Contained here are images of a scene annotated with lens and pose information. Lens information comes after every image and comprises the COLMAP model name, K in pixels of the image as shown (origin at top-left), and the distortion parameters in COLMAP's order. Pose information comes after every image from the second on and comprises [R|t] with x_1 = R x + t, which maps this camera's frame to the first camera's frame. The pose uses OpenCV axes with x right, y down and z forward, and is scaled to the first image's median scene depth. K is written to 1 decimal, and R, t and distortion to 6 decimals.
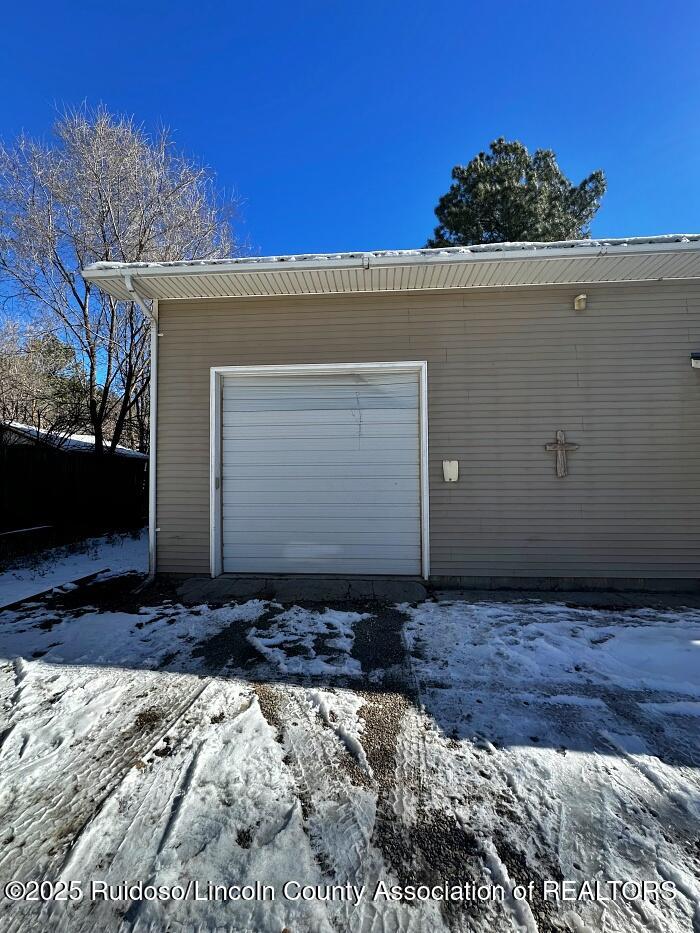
lens RADIAL K [[377.7, 0, 351.6], [0, 377.7, 465.9], [0, 0, 1]] dist [-0.001655, 0.000641]
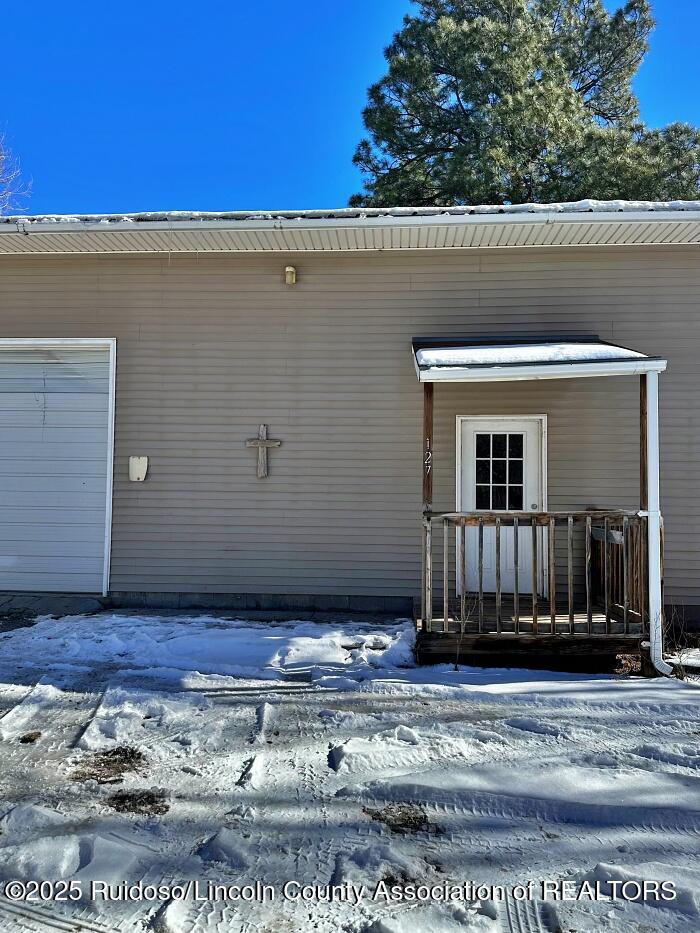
lens RADIAL K [[697.0, 0, 350.6], [0, 697.0, 470.6], [0, 0, 1]] dist [0.061291, -0.061504]
pose [[0.999742, 0.020189, -0.010379, 0.816334], [-0.020228, 0.999789, -0.003668, 0.014647], [0.010303, 0.003877, 0.999939, -0.620591]]
